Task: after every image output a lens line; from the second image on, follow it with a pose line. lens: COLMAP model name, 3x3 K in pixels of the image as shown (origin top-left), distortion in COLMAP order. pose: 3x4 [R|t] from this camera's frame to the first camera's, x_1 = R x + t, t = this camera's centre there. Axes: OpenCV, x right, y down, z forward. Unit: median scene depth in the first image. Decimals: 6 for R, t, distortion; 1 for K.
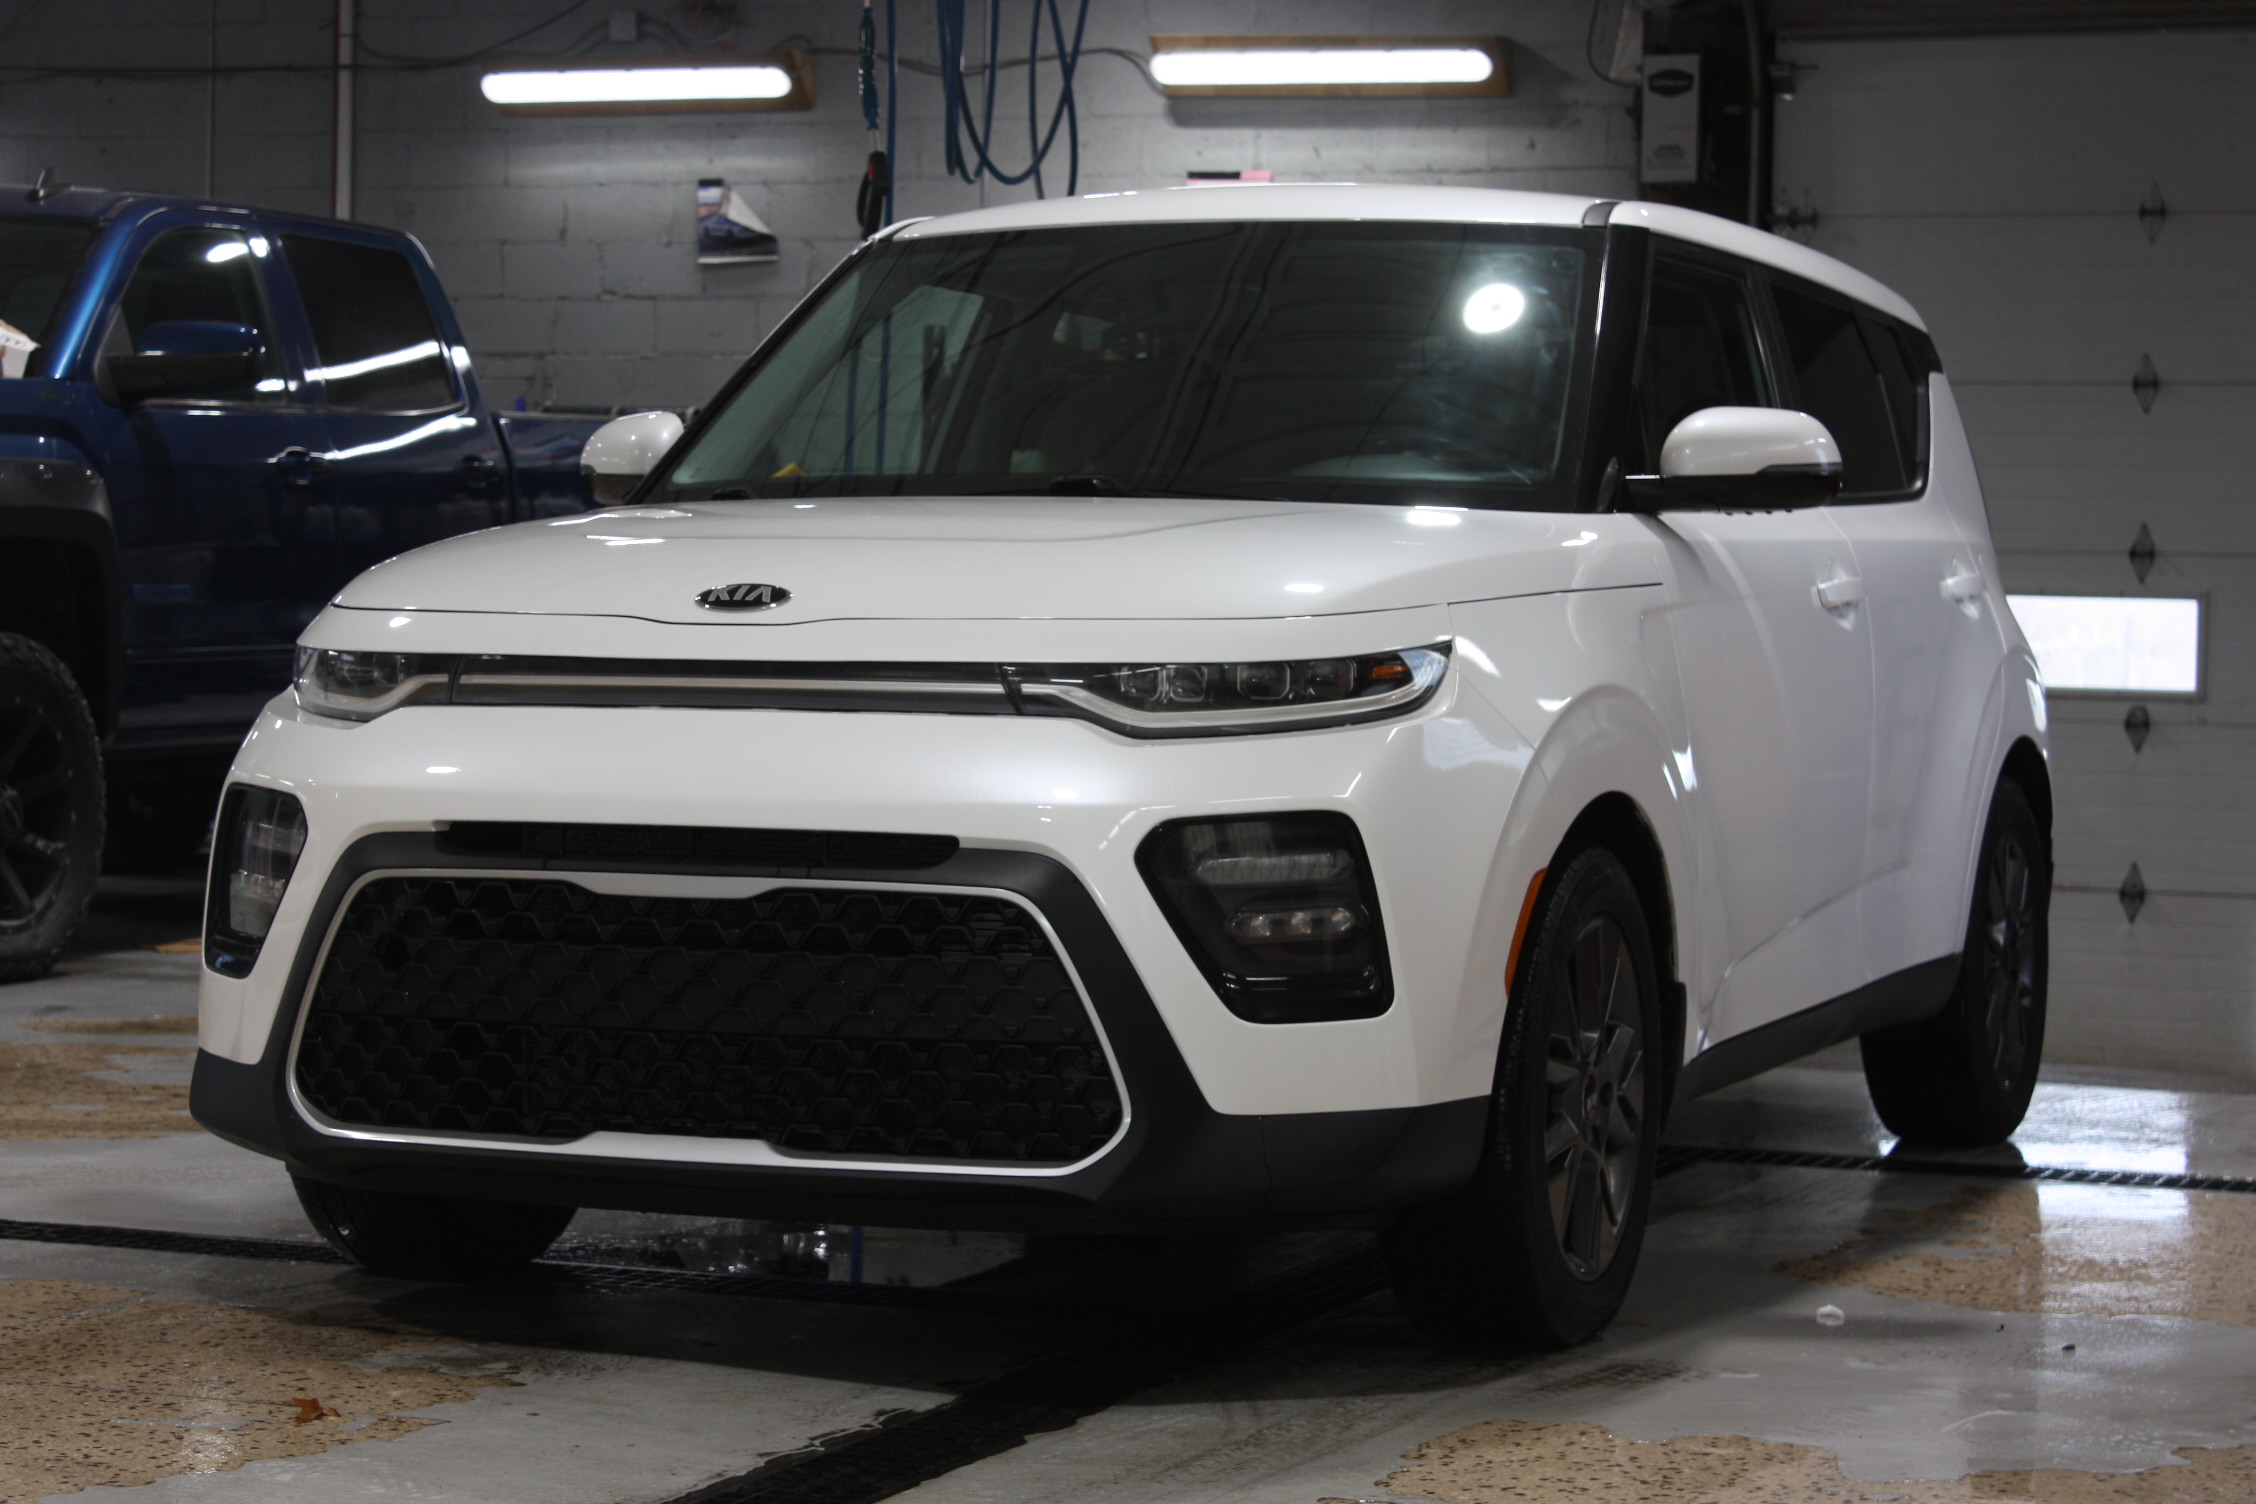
lens RADIAL K [[4998.6, 0, 1128.0], [0, 4998.6, 752.0], [0, 0, 1]] dist [0.051156, 0.283595]
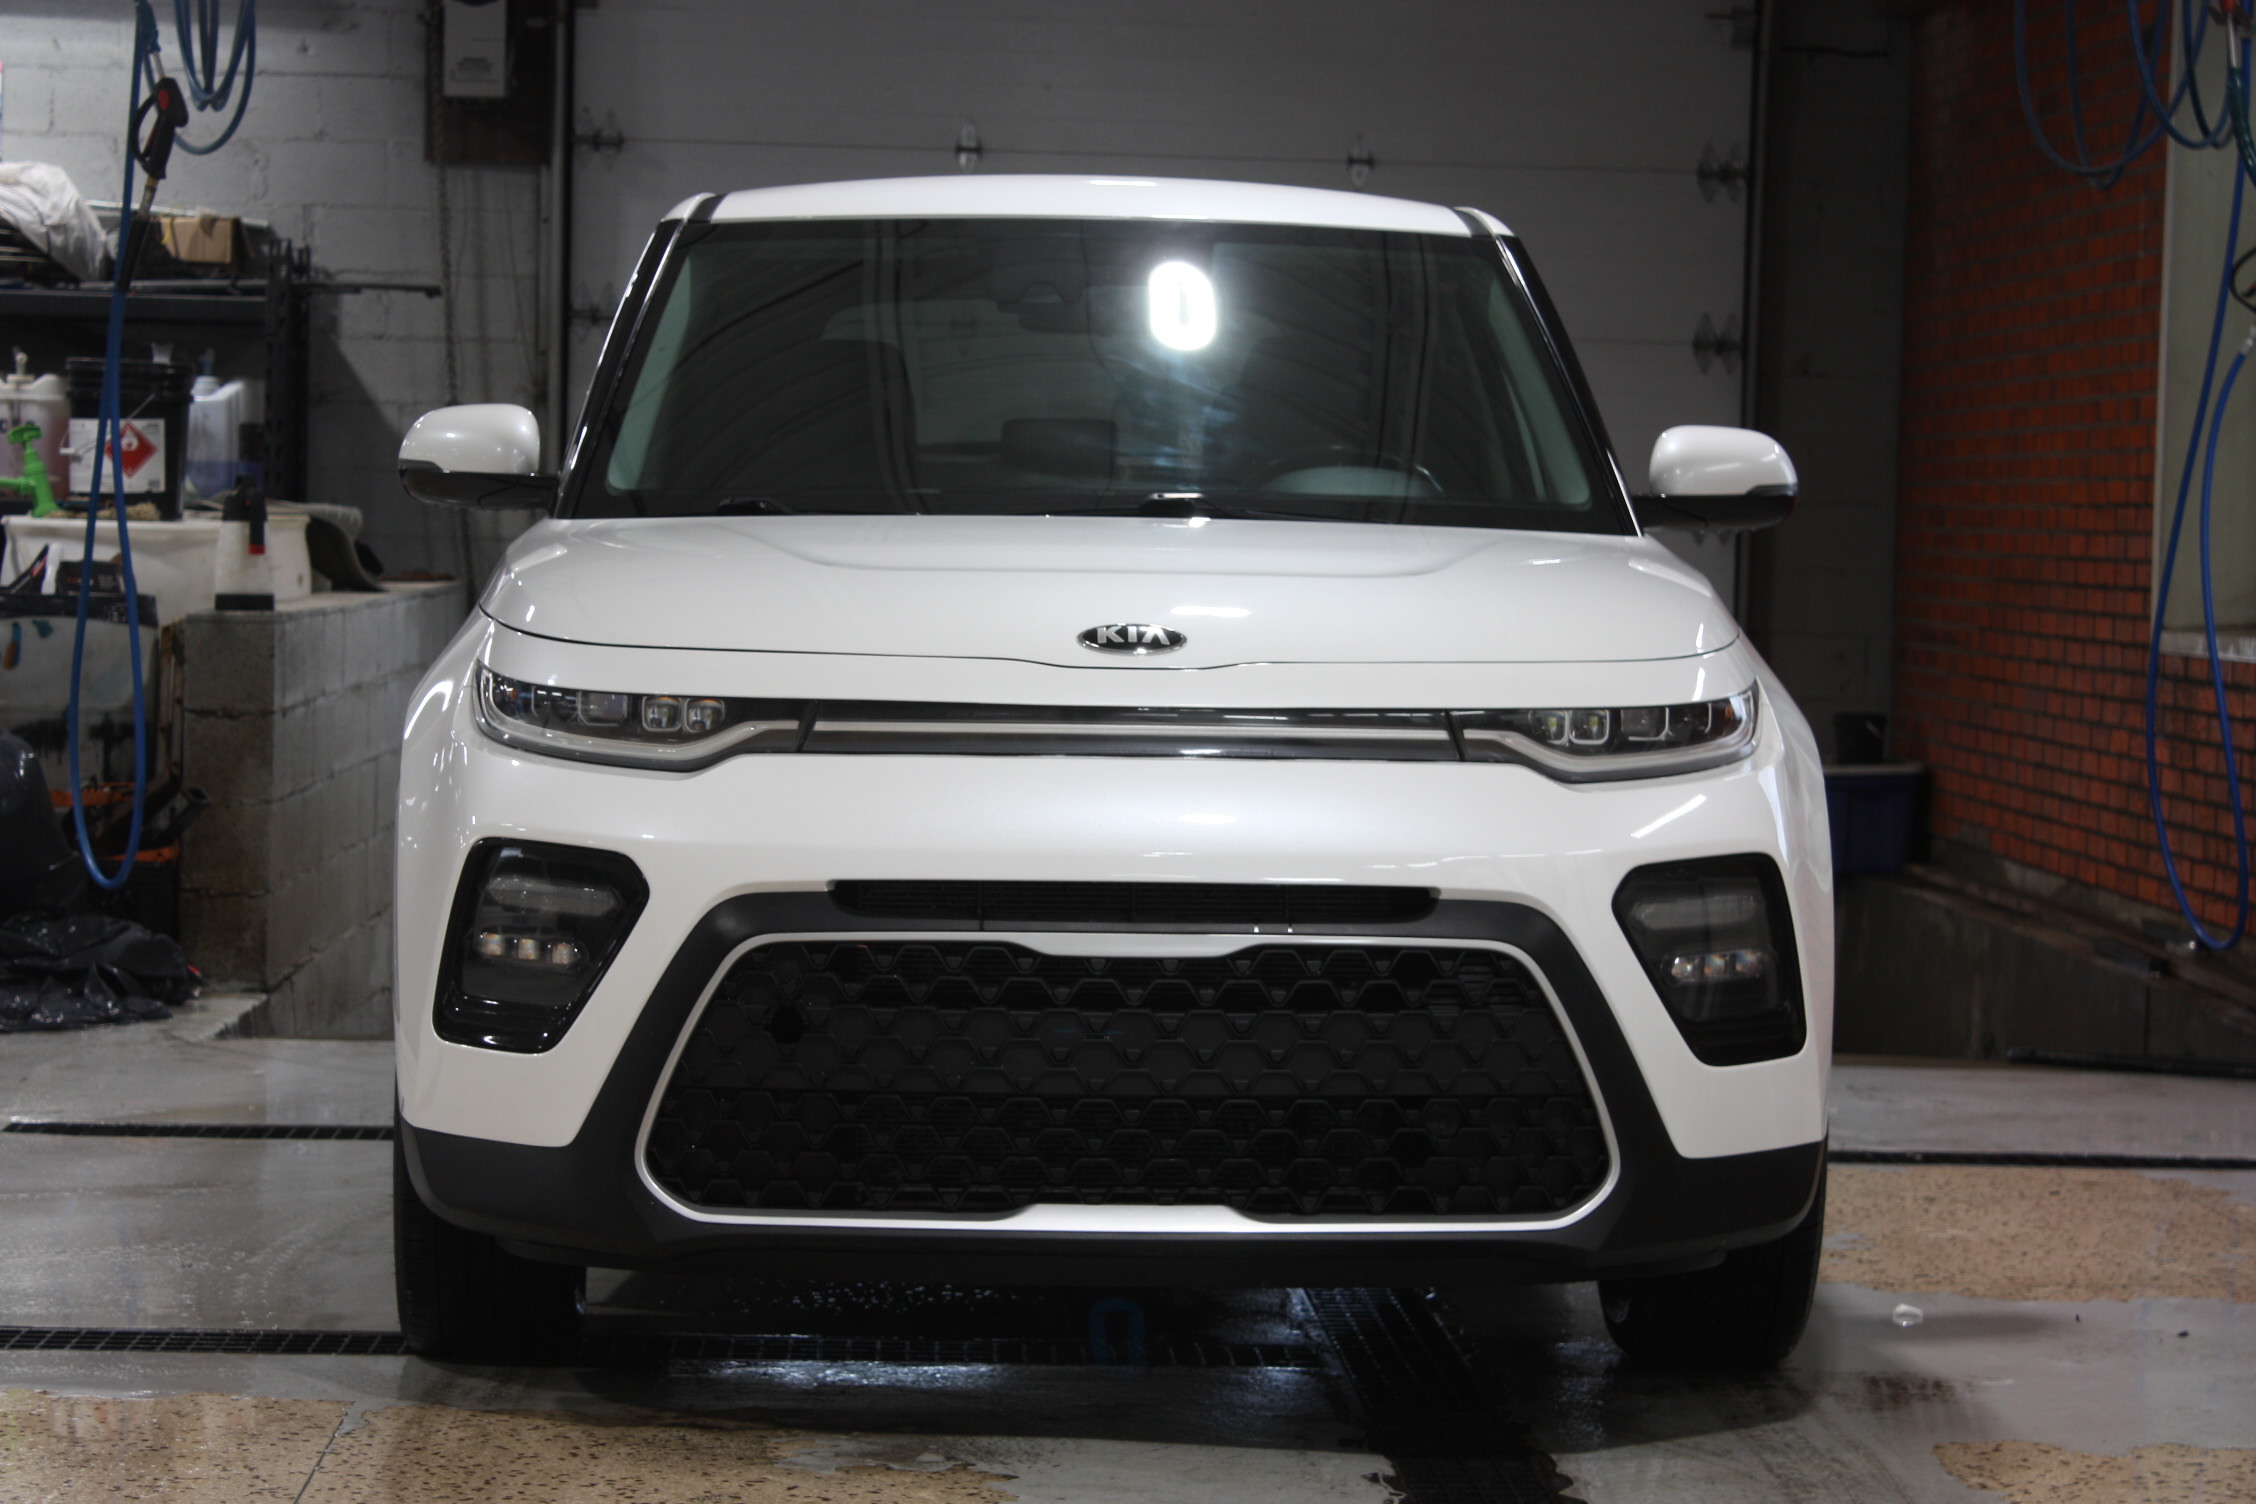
lens RADIAL K [[5338.1, 0, 1128.0], [0, 5338.1, 752.0], [0, 0, 1]] dist [0.073737, -0.053053]
pose [[0.905839, -0.015255, 0.423347, -0.509647], [0.005495, 0.999690, 0.024265, -0.034002], [-0.423587, -0.019654, 0.905642, 0.073746]]
